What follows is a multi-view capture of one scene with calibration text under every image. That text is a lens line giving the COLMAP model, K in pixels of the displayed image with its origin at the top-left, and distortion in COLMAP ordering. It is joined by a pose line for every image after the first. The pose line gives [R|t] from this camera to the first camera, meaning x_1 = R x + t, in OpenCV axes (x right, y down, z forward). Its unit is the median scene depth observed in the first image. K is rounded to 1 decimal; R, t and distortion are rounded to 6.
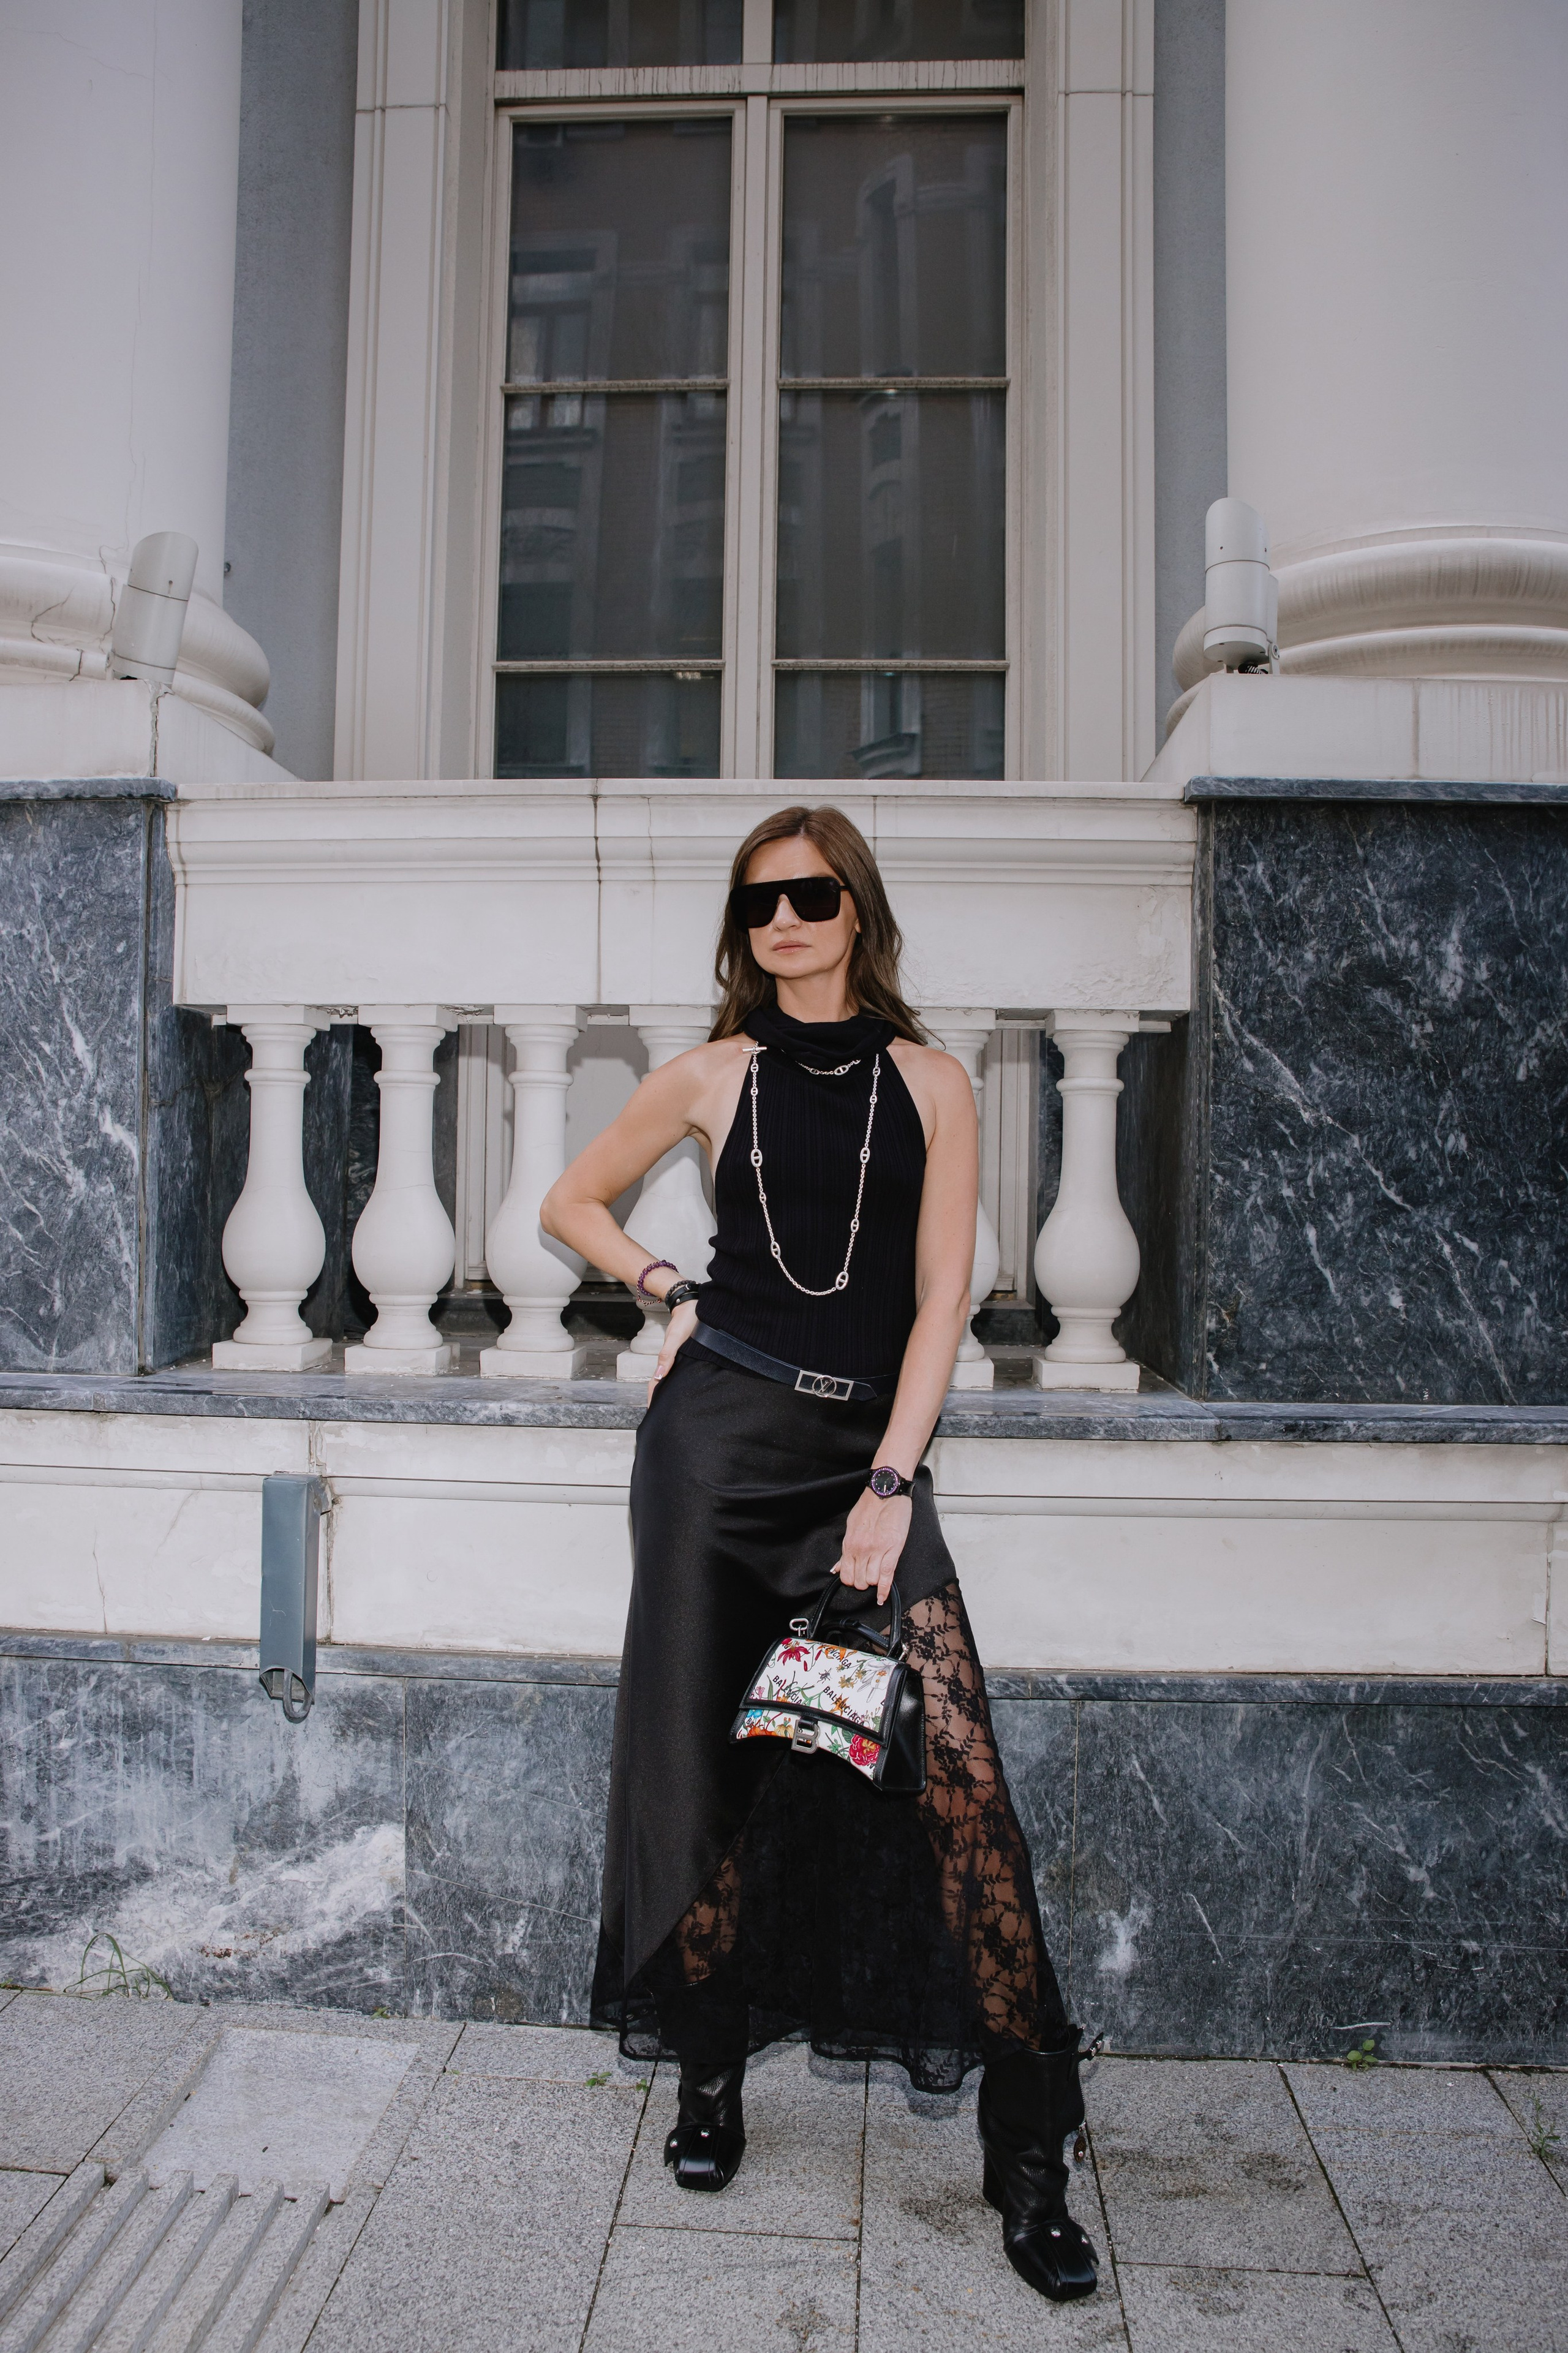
lens RADIAL K [[1628.8, 0, 774.9], [0, 1628.8, 1182.0], [0, 0, 1]] dist [-0.131986, 0.092844]
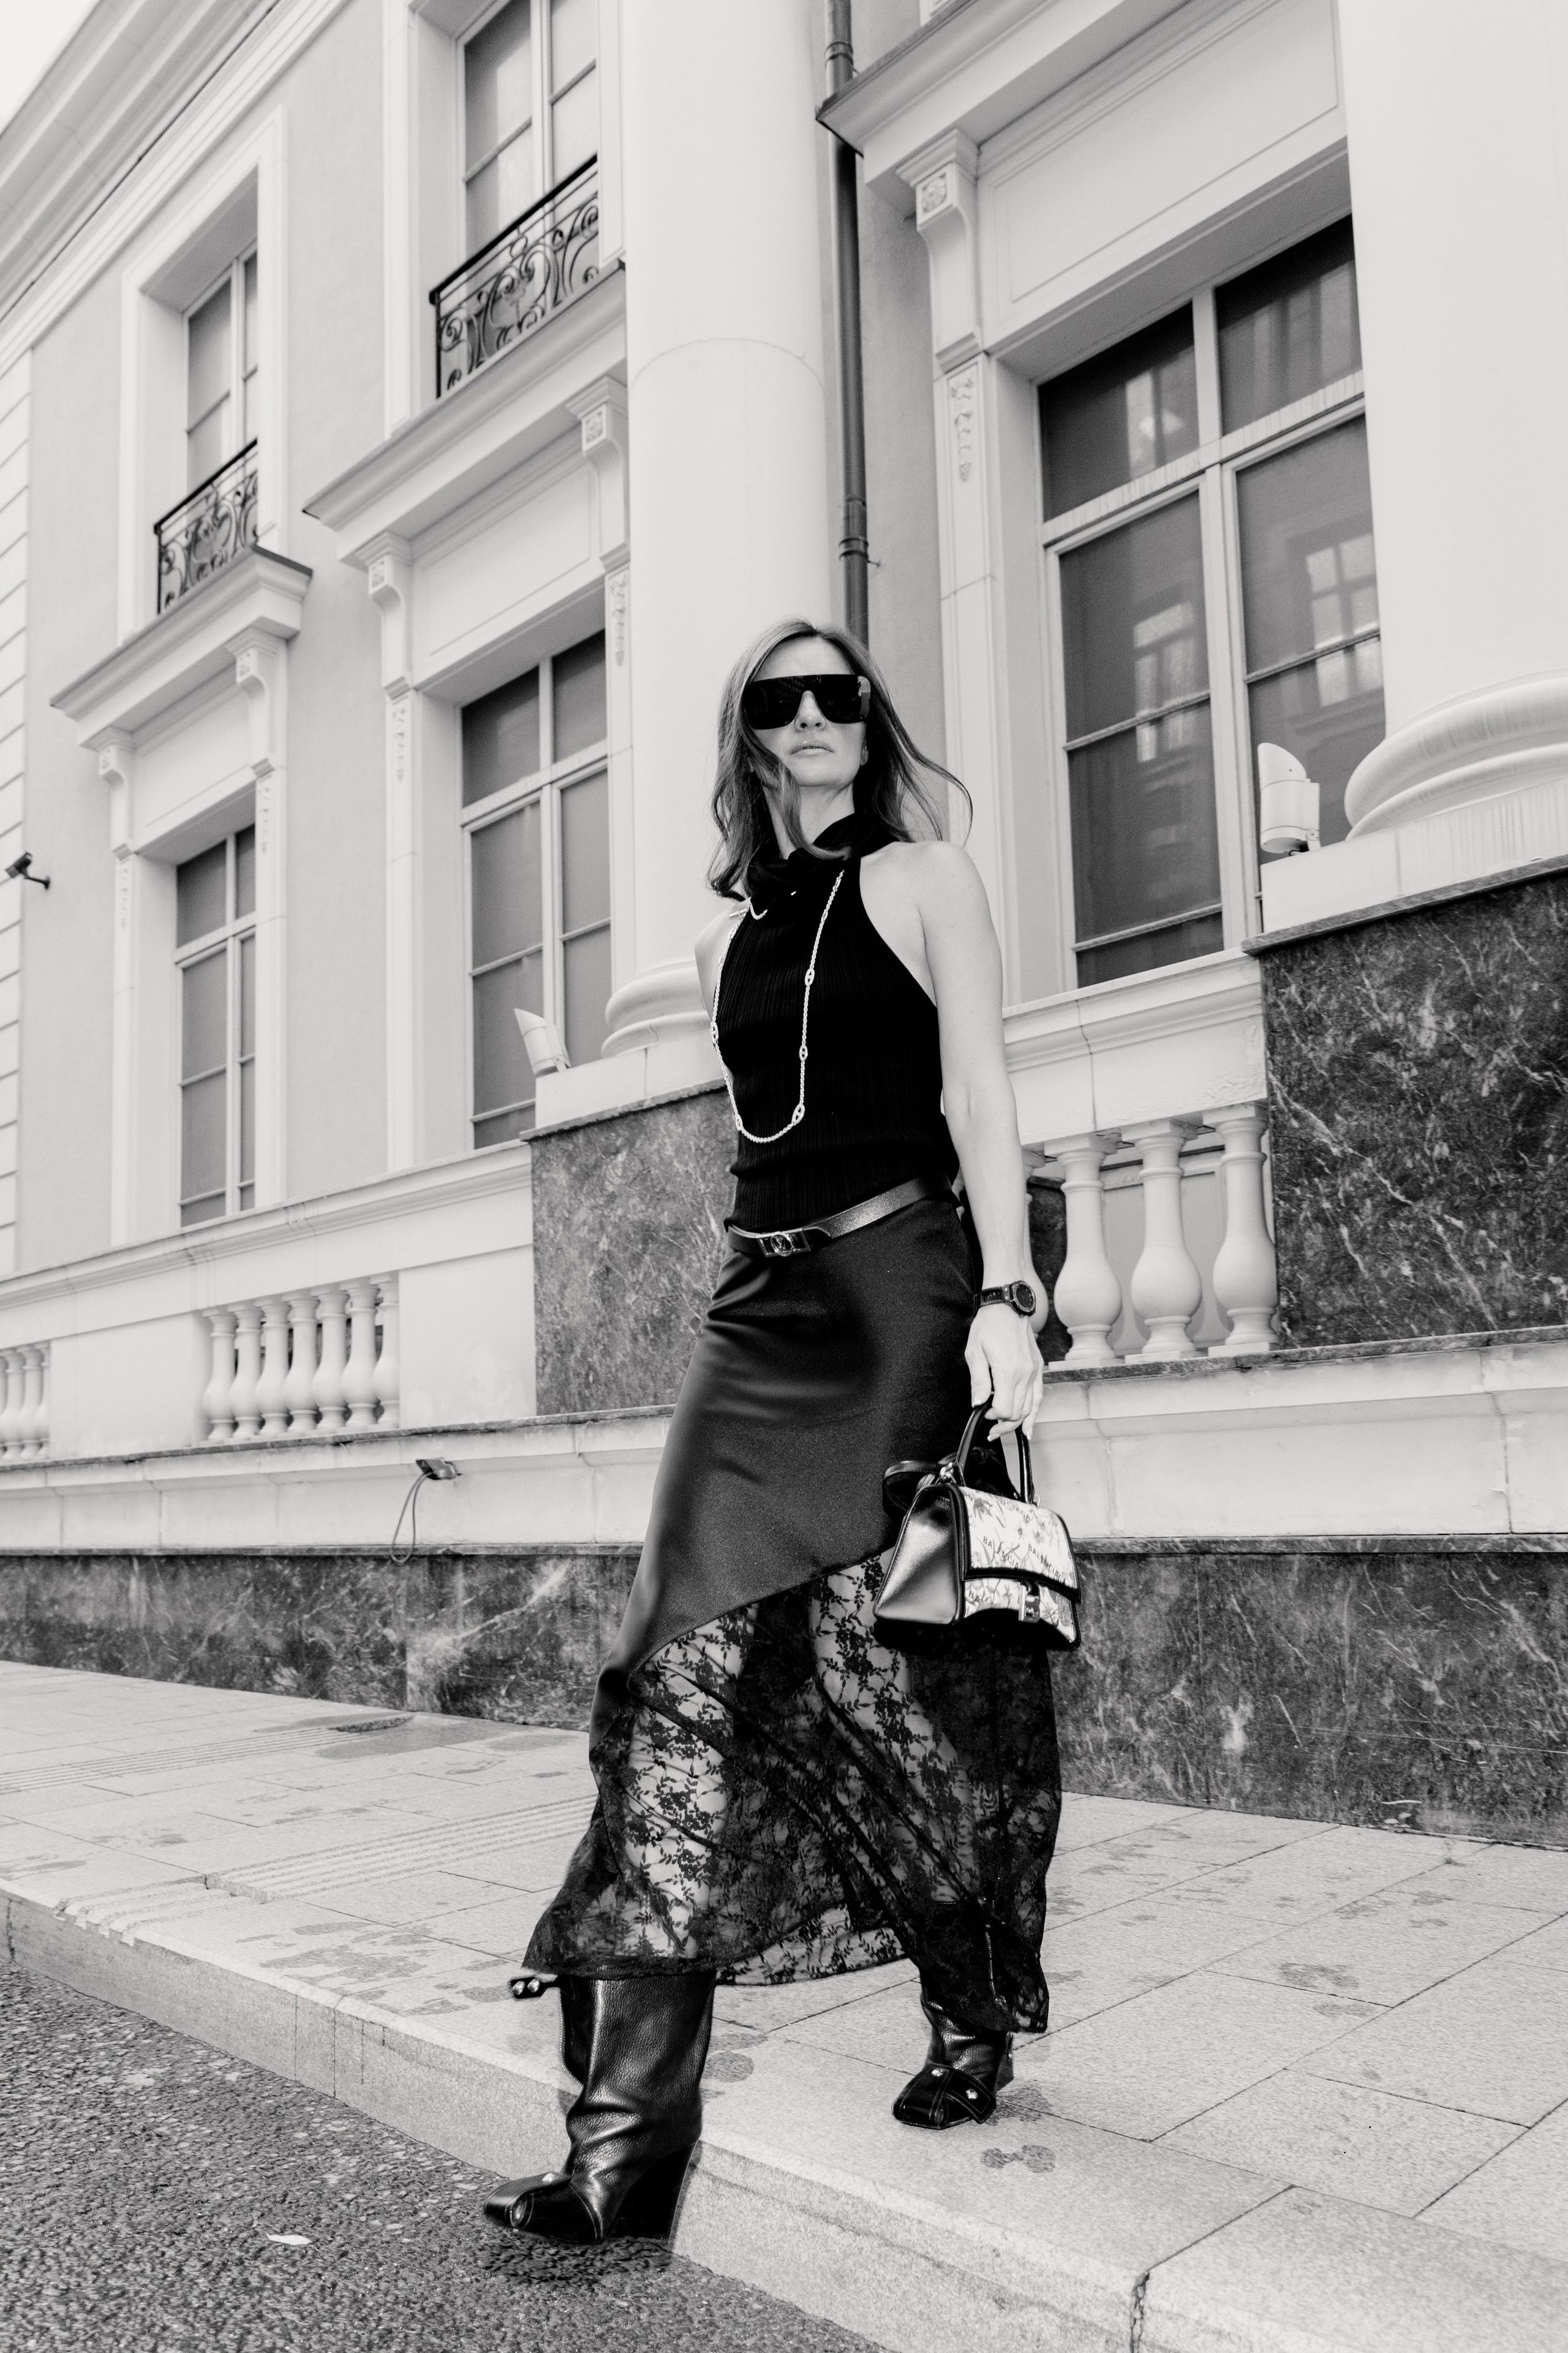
lens RADIAL K [[1751.5, 0, 778.5], [0, 1751.5, 1329.8], [0, 0, 1]] dist [-0.001684, 0.003334]
pose [[0.761376, -0.100913, -0.640408, 0.937636], [0.040515, 0.993287, -0.108350, 0.266752], [0.647043, 0.056549, 0.760353, -0.497624]]
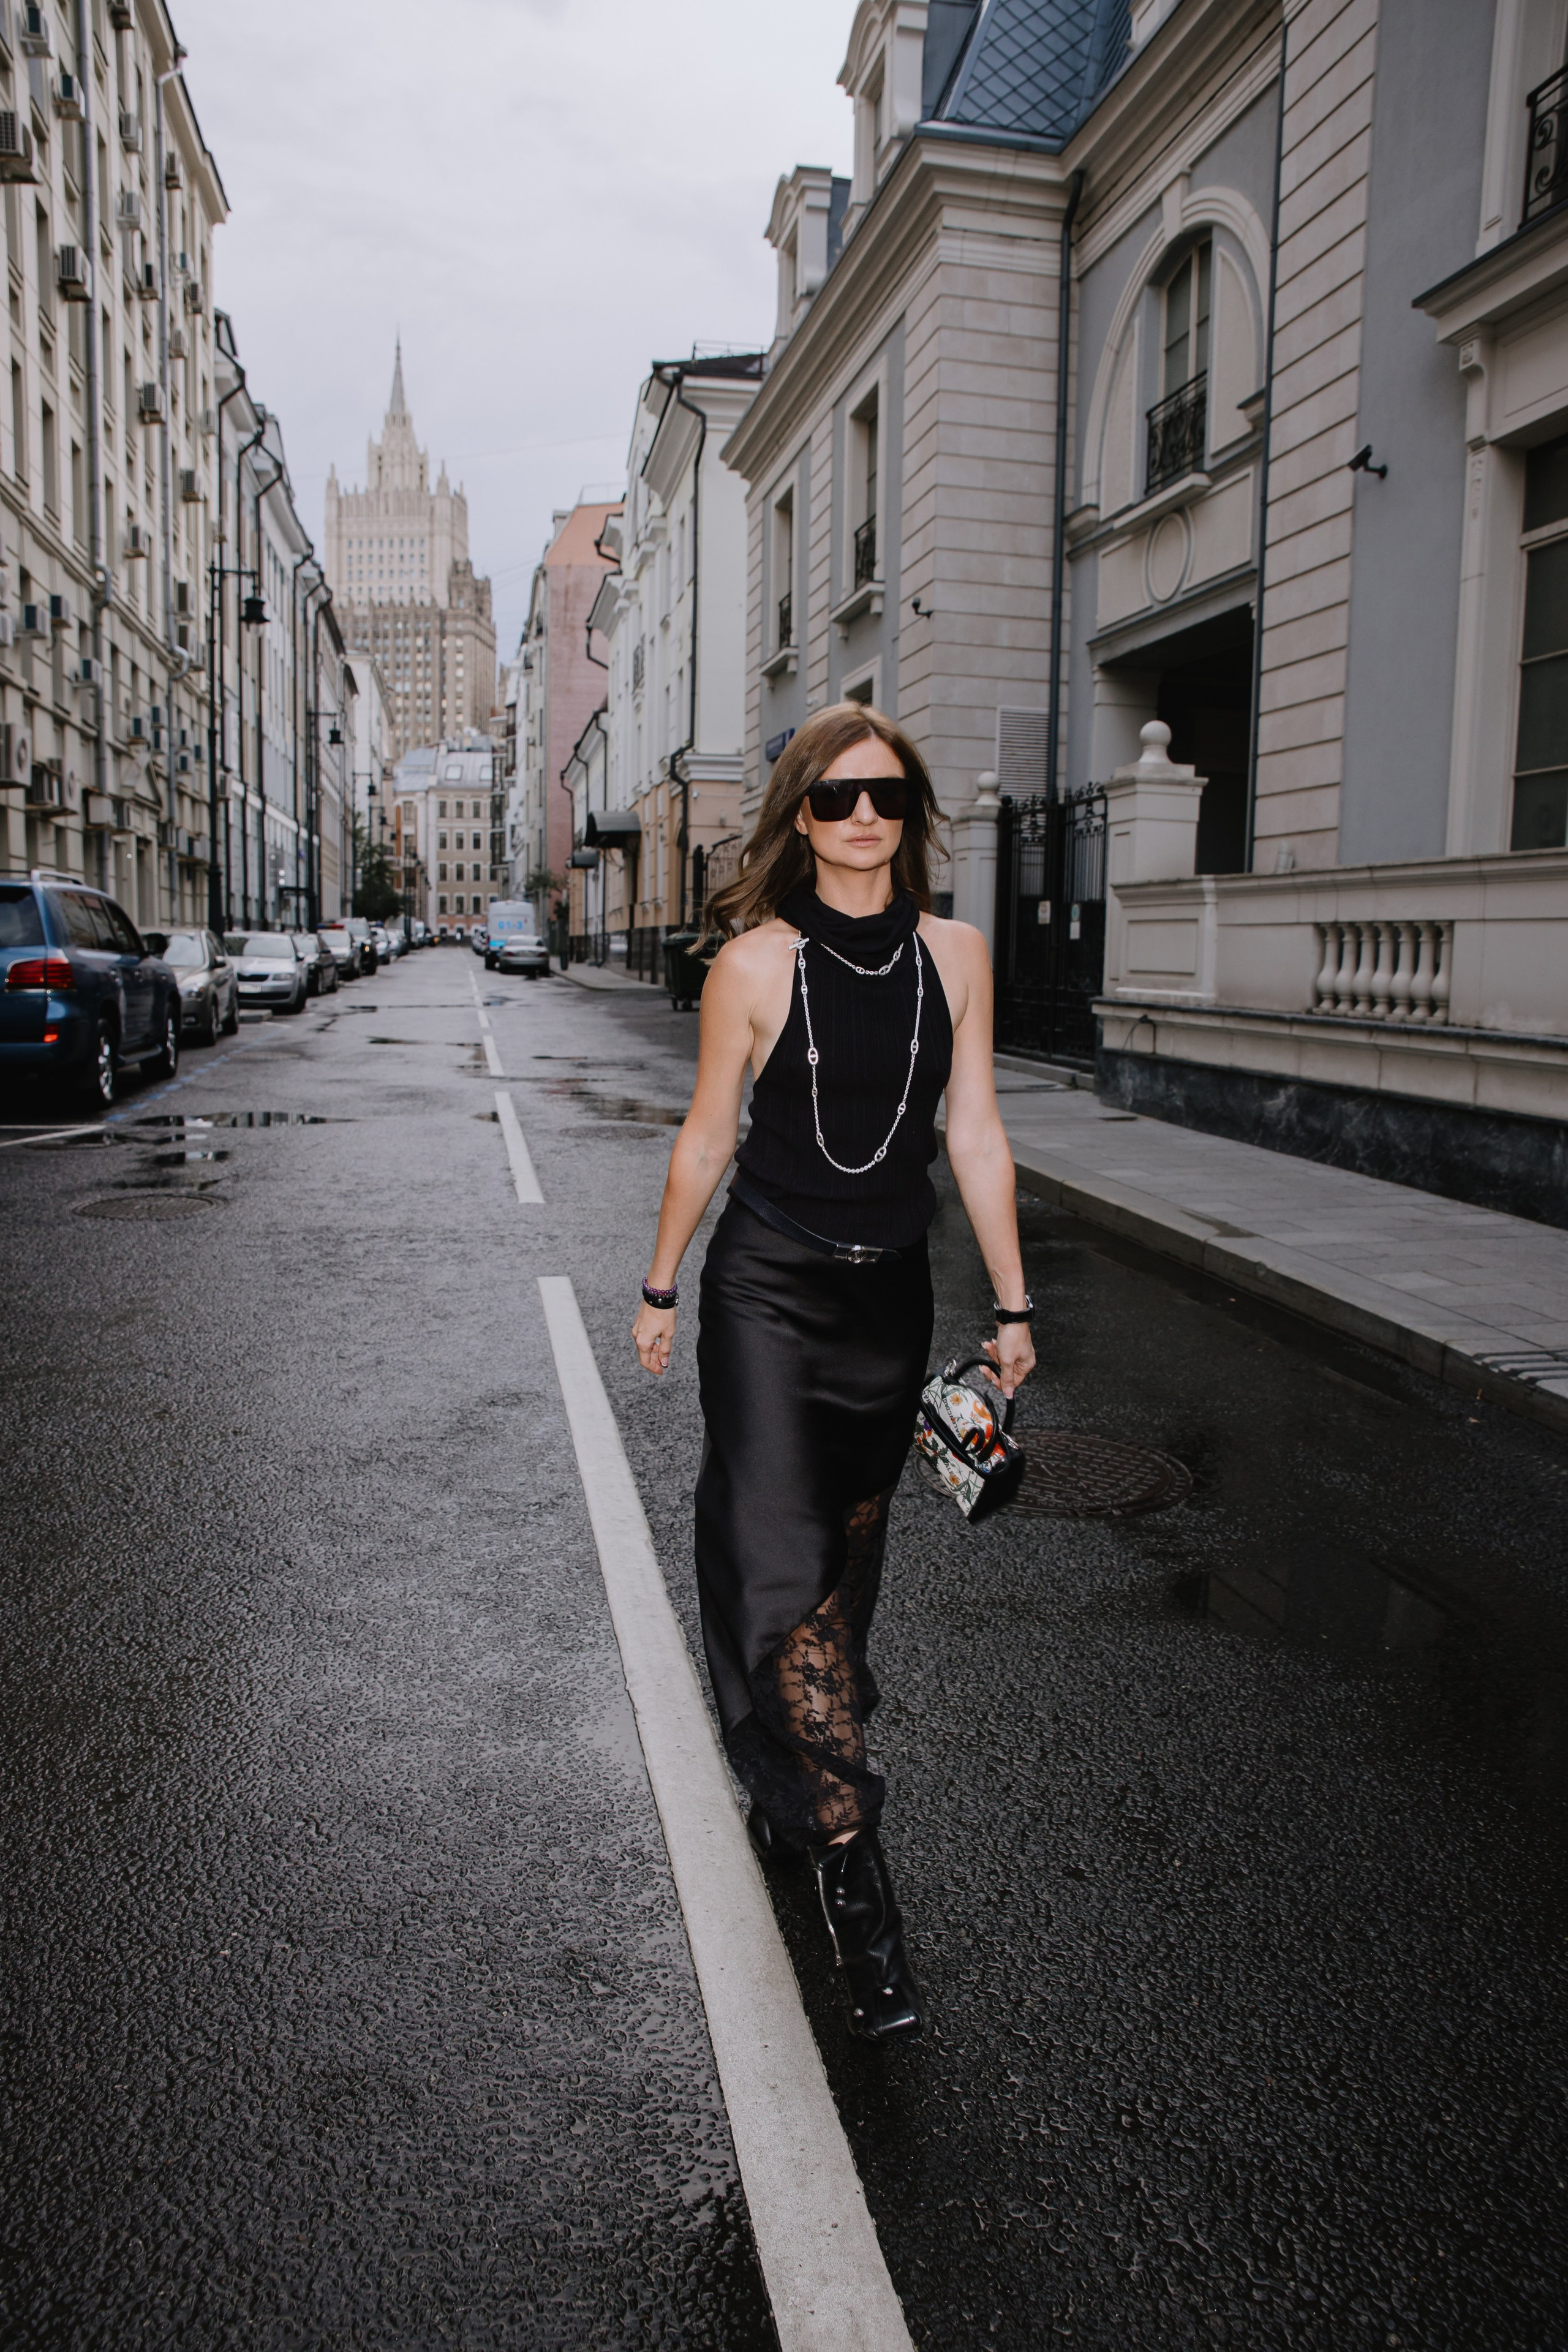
lens RADIAL K [[1613.6, 0, 786.2], [0, 1613.6, 1189.1], [0, 0, 1]] dist [-0.131757, 0.092162]
pose [[0.273113, 0.130504, -0.953089, 0.751189], [-0.010435, 0.991099, 0.132719, 0.001318], [0.961925, -0.026302, 0.272043, -1.284450]]
